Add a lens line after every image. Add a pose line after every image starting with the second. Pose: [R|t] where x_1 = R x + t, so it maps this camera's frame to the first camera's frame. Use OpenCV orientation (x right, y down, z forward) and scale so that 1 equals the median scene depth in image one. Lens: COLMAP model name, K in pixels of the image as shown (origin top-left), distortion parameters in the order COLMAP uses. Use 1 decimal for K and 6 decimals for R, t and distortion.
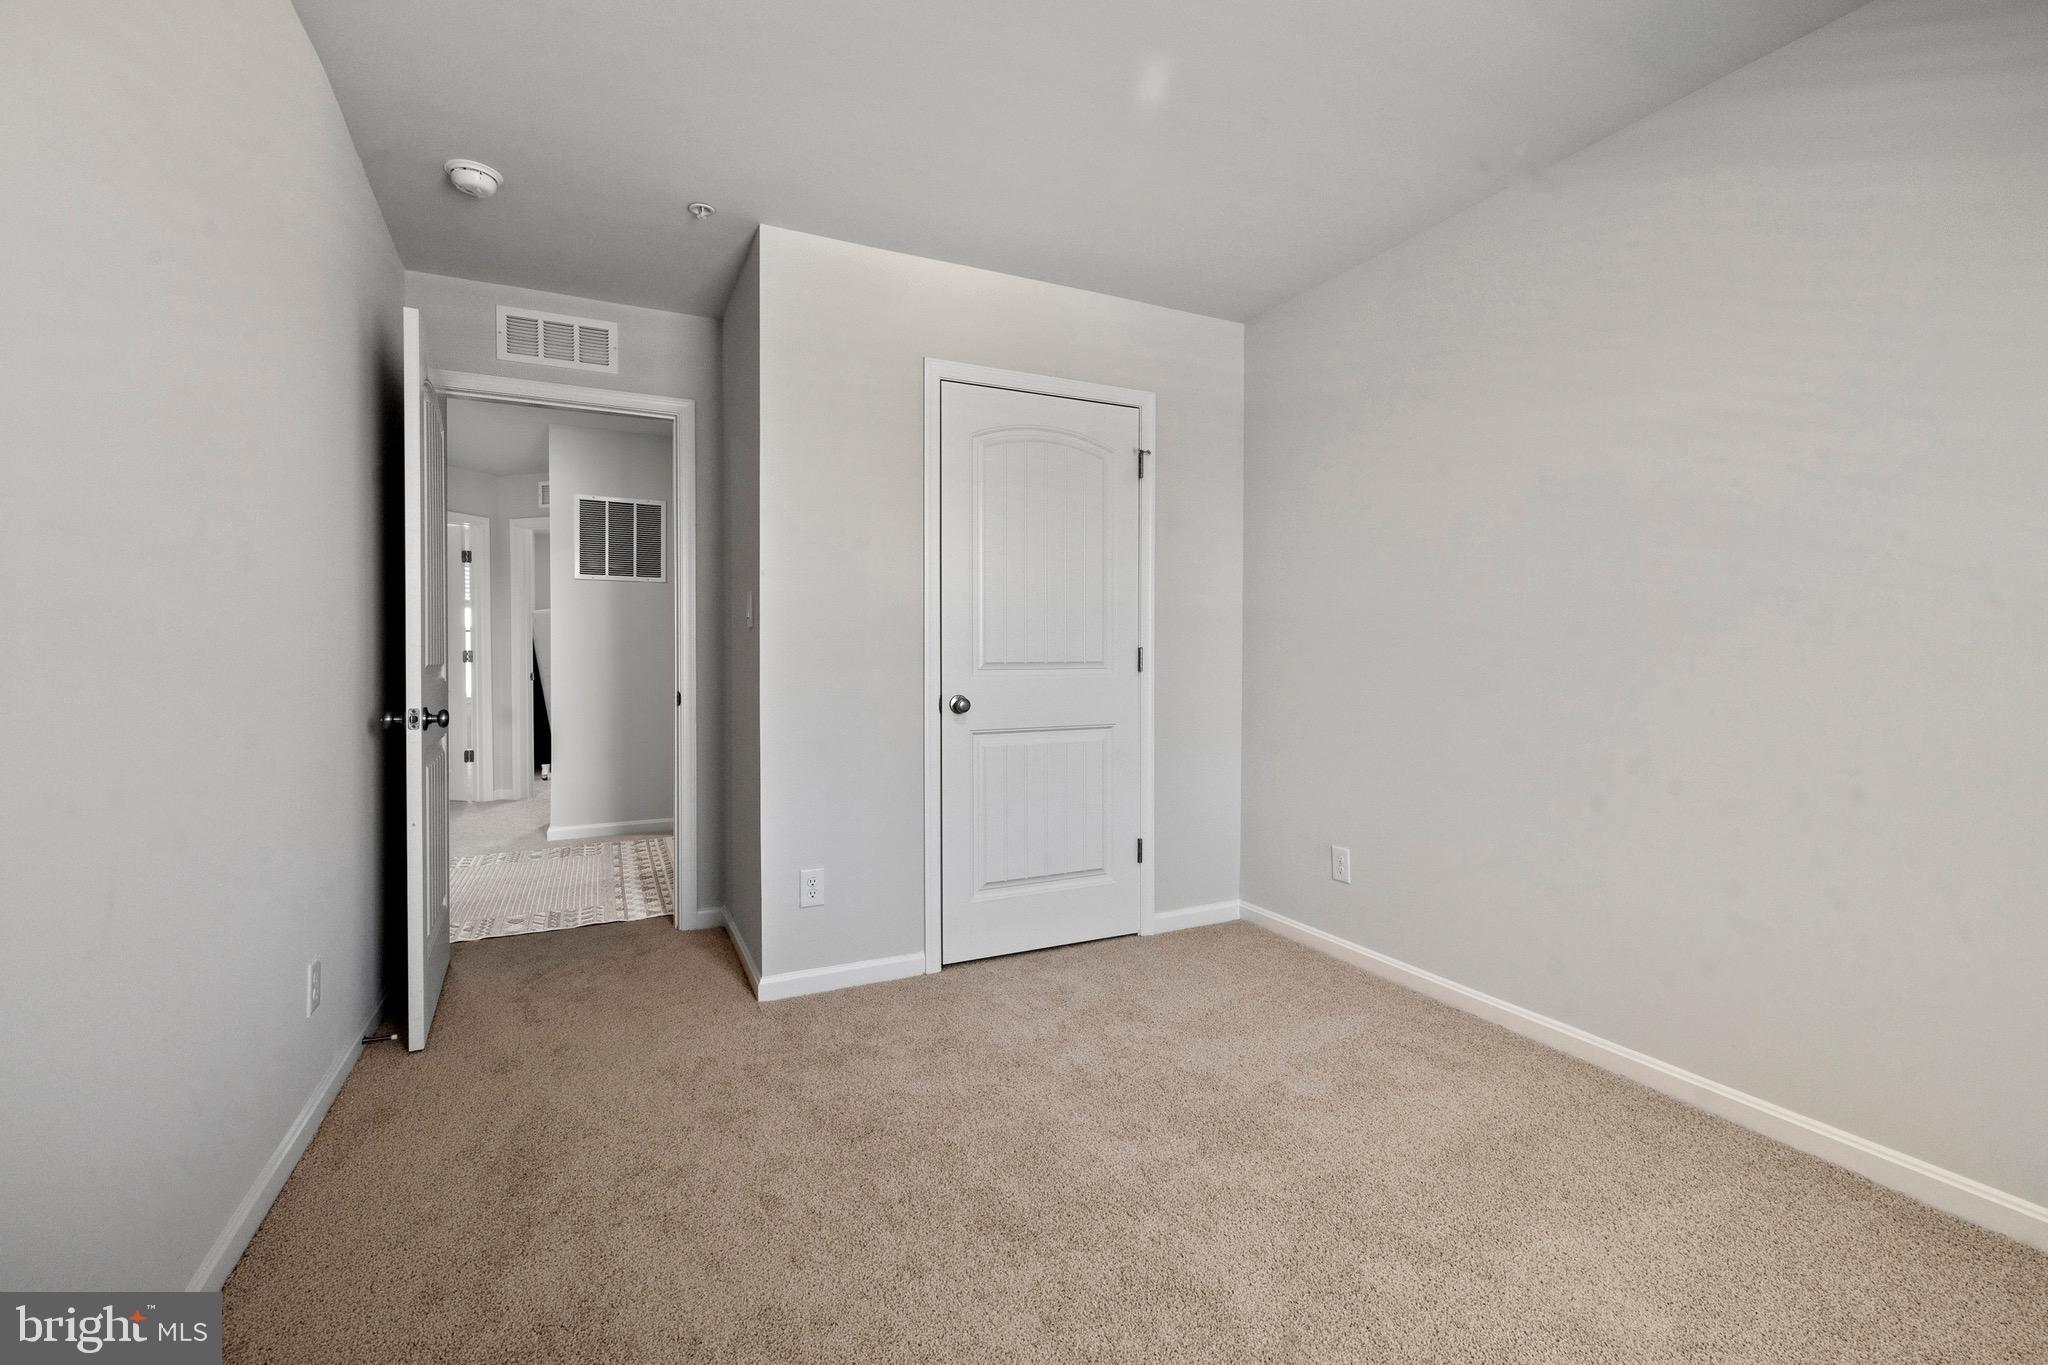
lens RADIAL K [[870.1, 0, 1027.9], [0, 870.1, 646.0], [0, 0, 1]] dist [-0.000557, 0.000457]
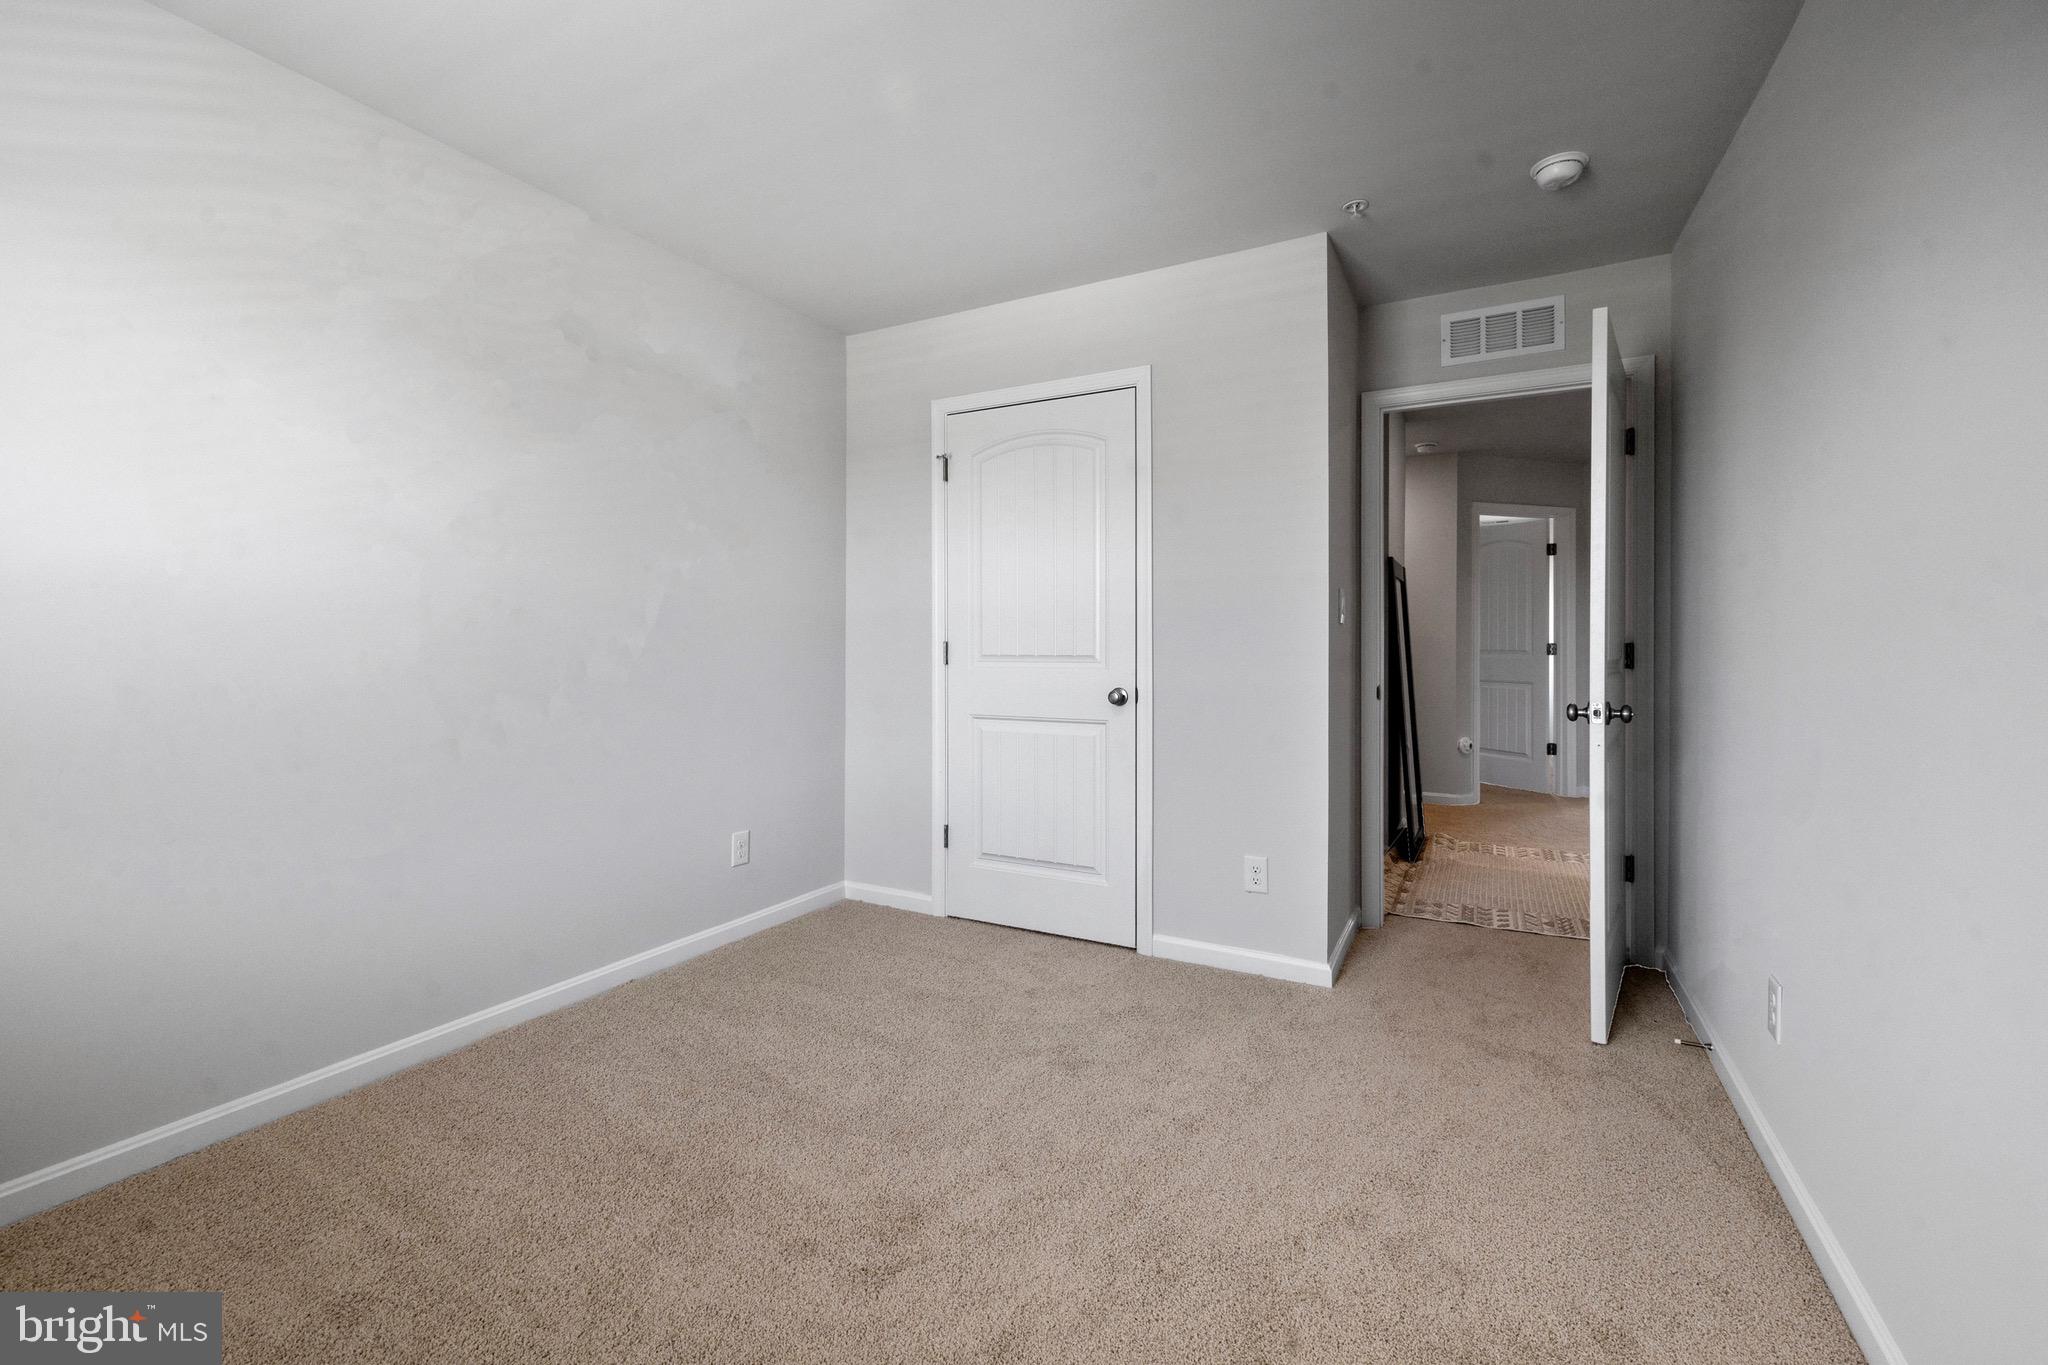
lens RADIAL K [[870.1, 0, 1035.7], [0, 870.1, 629.9], [0, 0, 1]] dist [-0.000557, 0.000457]
pose [[0.584721, -0.003370, -0.811228, 0.821535], [-0.002193, 0.999981, -0.005735, -0.005650], [0.811232, 0.005133, 0.584702, 0.368449]]
